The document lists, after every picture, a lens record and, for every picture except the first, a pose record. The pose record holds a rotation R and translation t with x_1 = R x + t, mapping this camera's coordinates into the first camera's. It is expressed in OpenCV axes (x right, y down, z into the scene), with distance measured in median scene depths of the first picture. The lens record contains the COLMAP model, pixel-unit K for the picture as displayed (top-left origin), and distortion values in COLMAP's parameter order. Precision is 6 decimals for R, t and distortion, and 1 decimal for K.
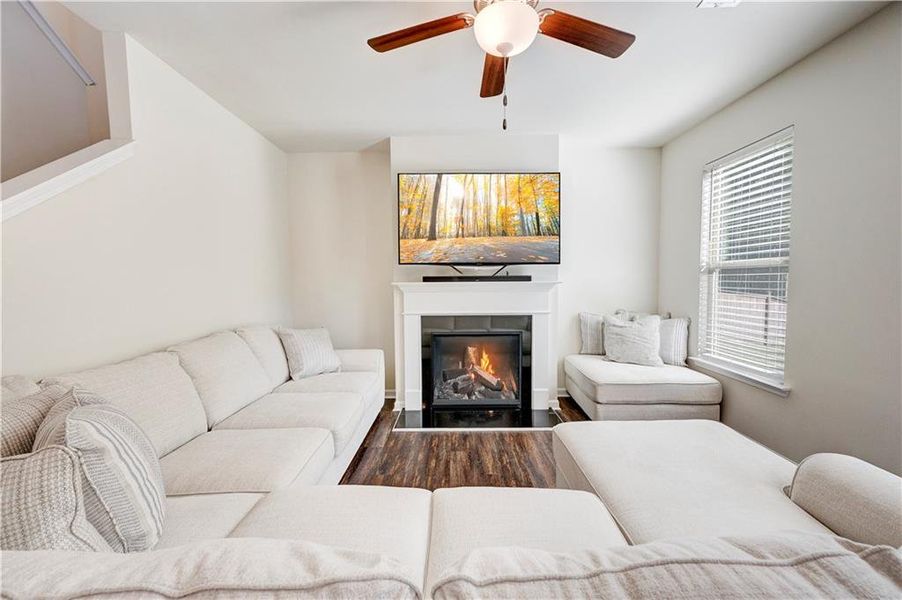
lens RADIAL K [[364.3, 0, 448.3], [0, 364.3, 300.6], [0, 0, 1]] dist [-0.000553, -0.000045]
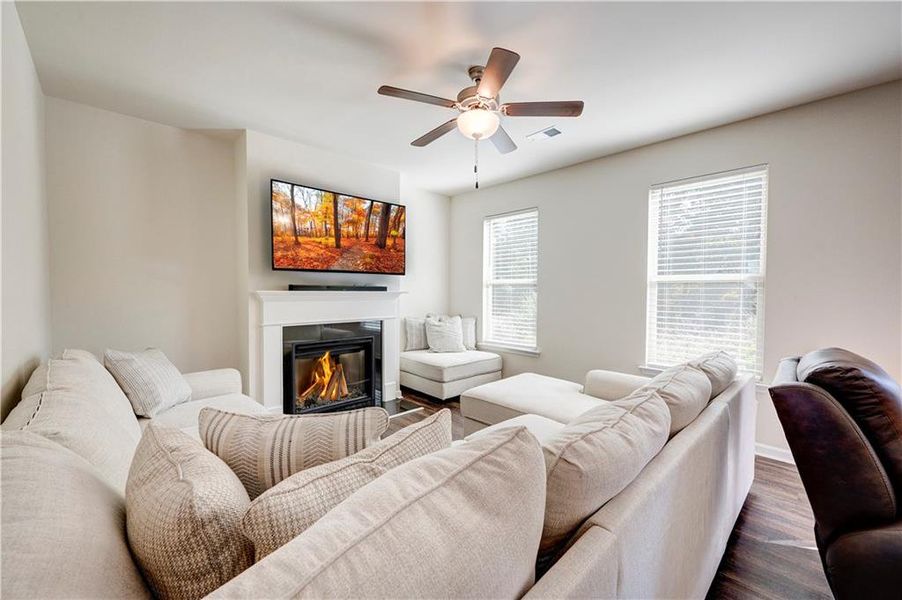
lens RADIAL K [[364.3, 0, 455.9], [0, 364.3, 302.4], [0, 0, 1]] dist [-0.000553, -0.000045]
pose [[0.702911, -0.010950, 0.711193, -0.440844], [0.032595, 0.999327, -0.016829, 0.010483], [-0.710530, 0.035011, 0.702795, 0.015278]]
